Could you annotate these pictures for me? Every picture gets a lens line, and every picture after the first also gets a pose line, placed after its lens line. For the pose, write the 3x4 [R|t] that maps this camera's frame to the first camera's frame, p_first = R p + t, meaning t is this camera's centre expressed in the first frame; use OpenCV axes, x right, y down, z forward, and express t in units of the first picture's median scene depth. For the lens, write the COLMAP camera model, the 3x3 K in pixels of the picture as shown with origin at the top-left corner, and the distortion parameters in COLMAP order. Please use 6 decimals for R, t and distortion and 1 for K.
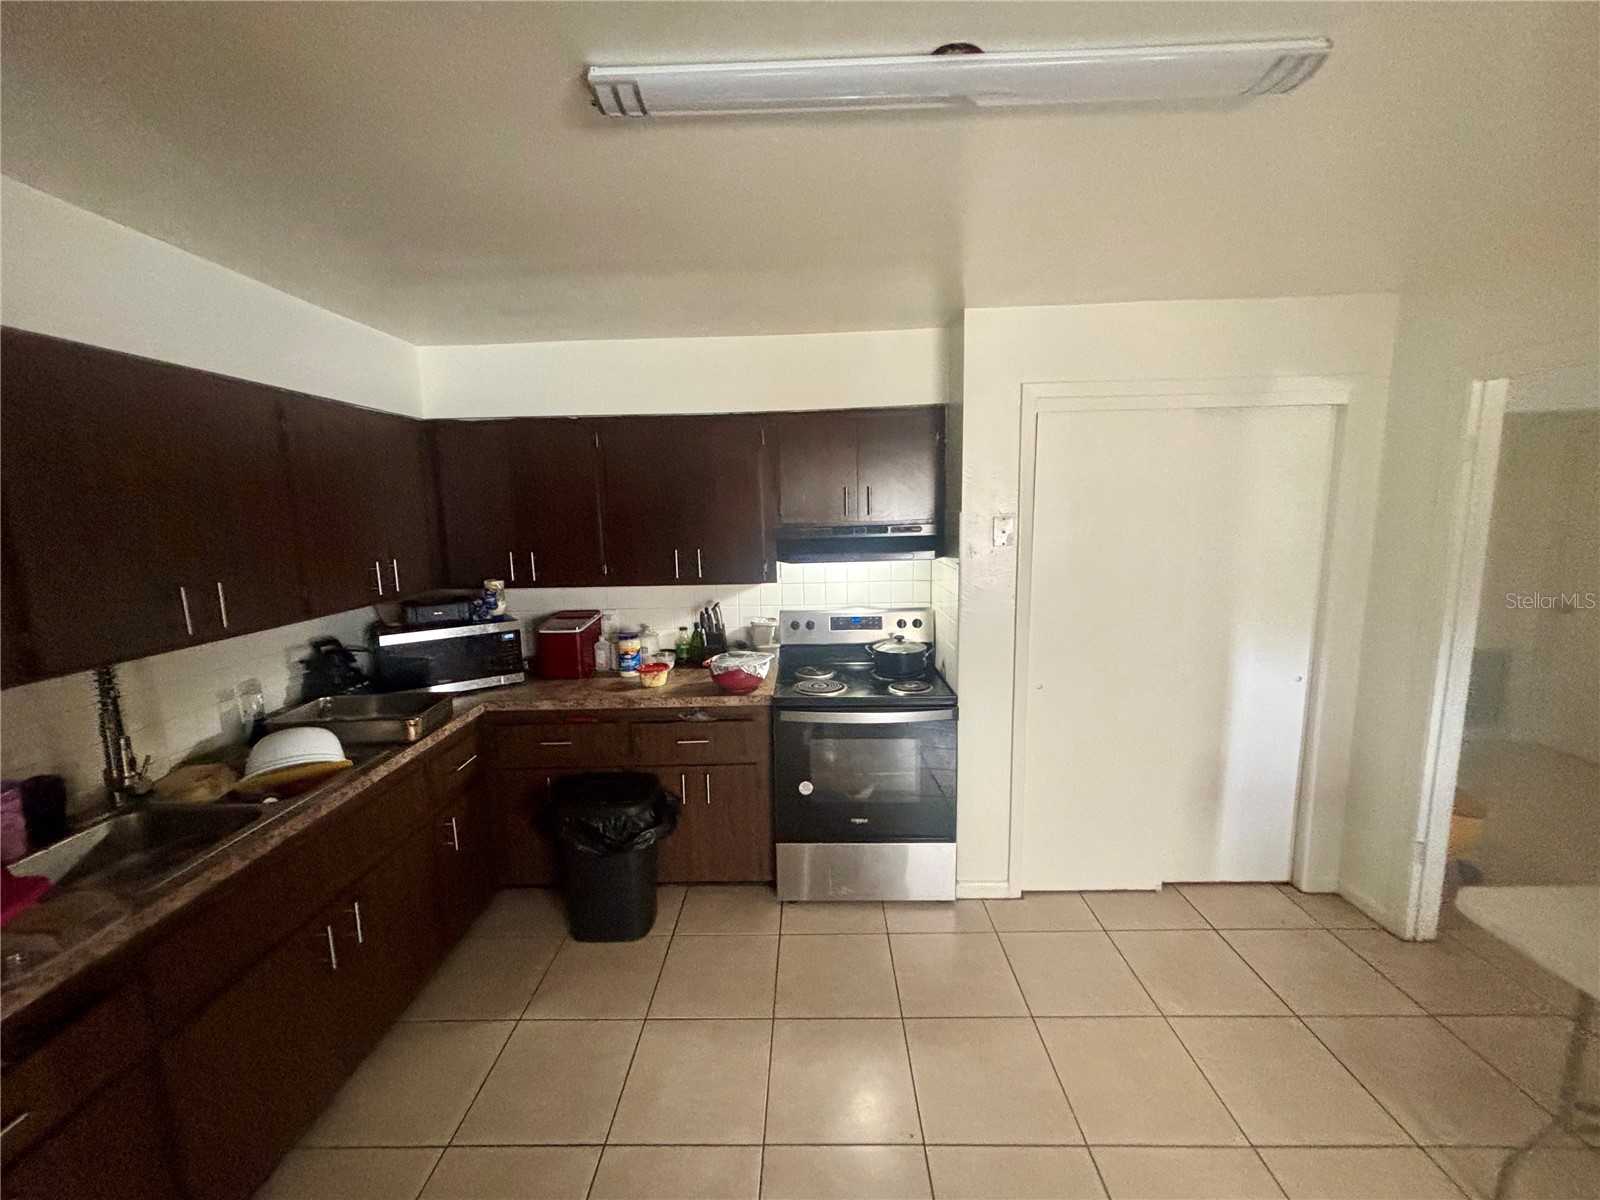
lens RADIAL K [[646.7, 0, 801.6], [0, 646.7, 598.3], [0, 0, 1]] dist [0.003133, 0.000582]
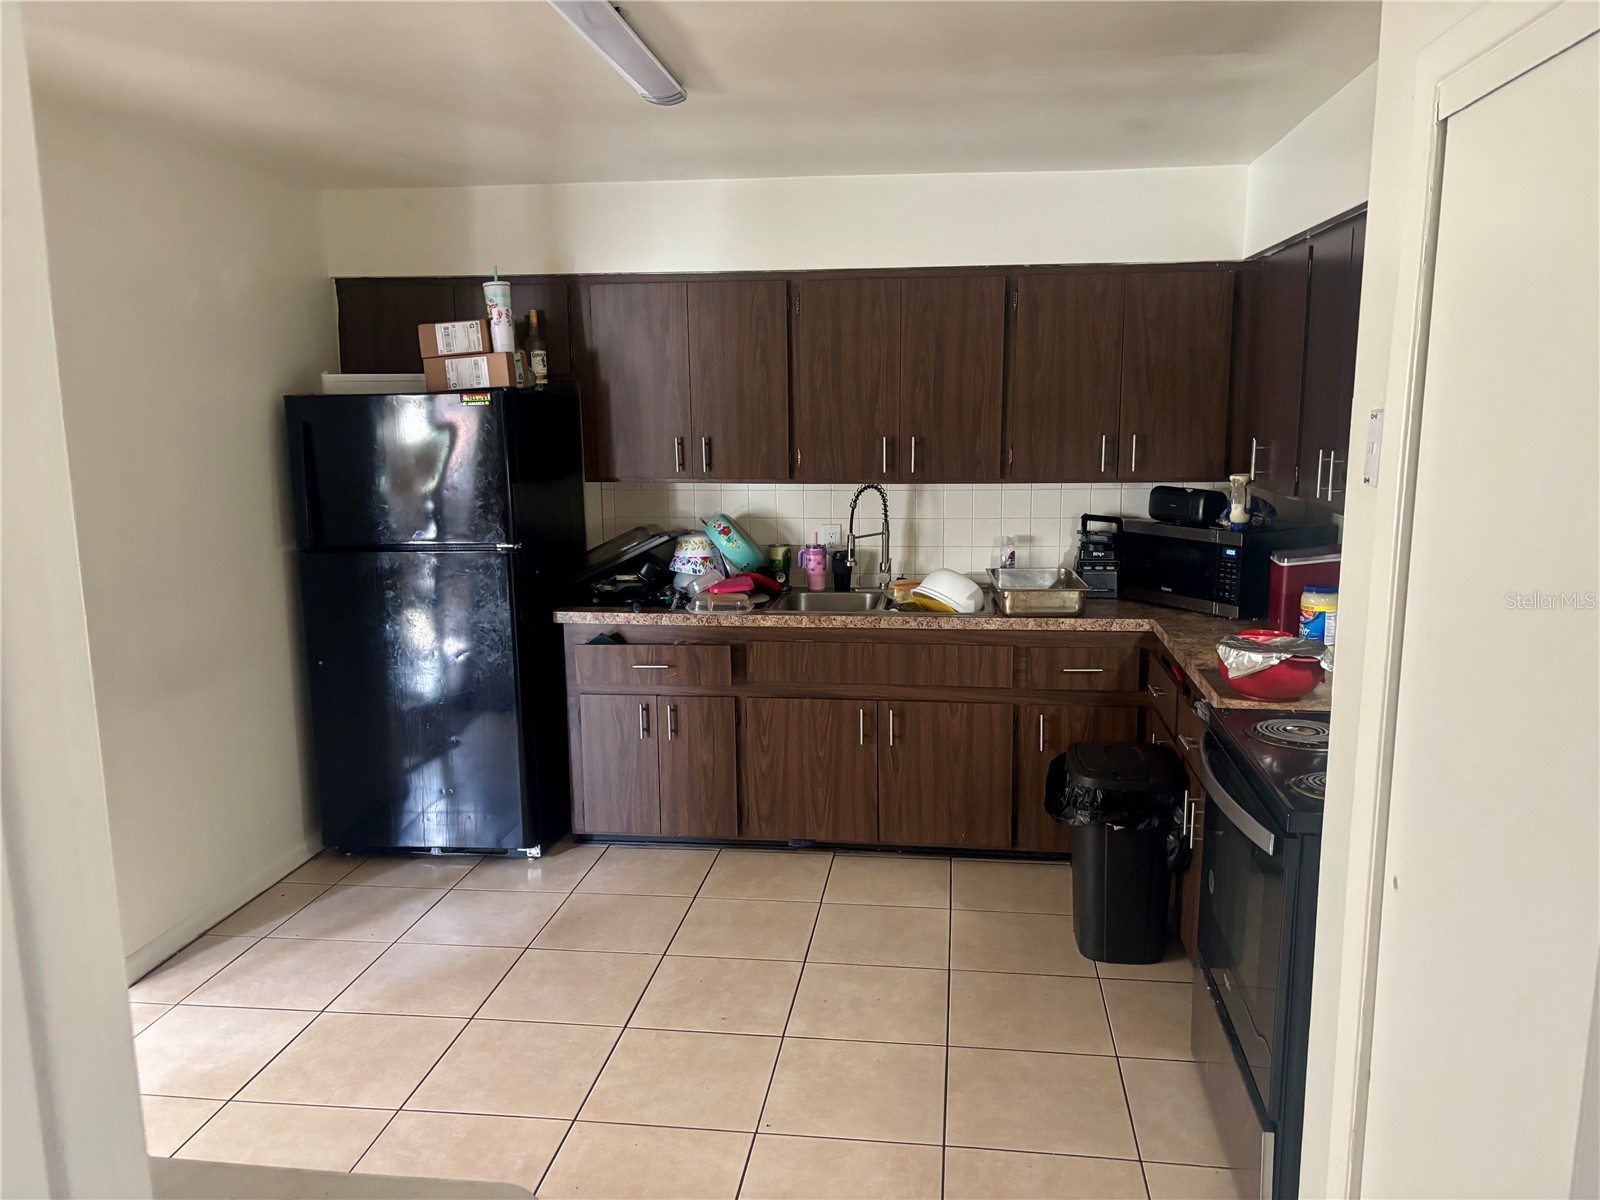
lens RADIAL K [[1200.0, 0, 801.2], [0, 1200.0, 602.2], [0, 0, 1]] dist [-0.009930, -0.002730]
pose [[-0.121243, 0.172642, -0.977494, 1.229907], [-0.133101, 0.973038, 0.188364, -0.101442], [0.983659, 0.152943, -0.094996, 0.854700]]
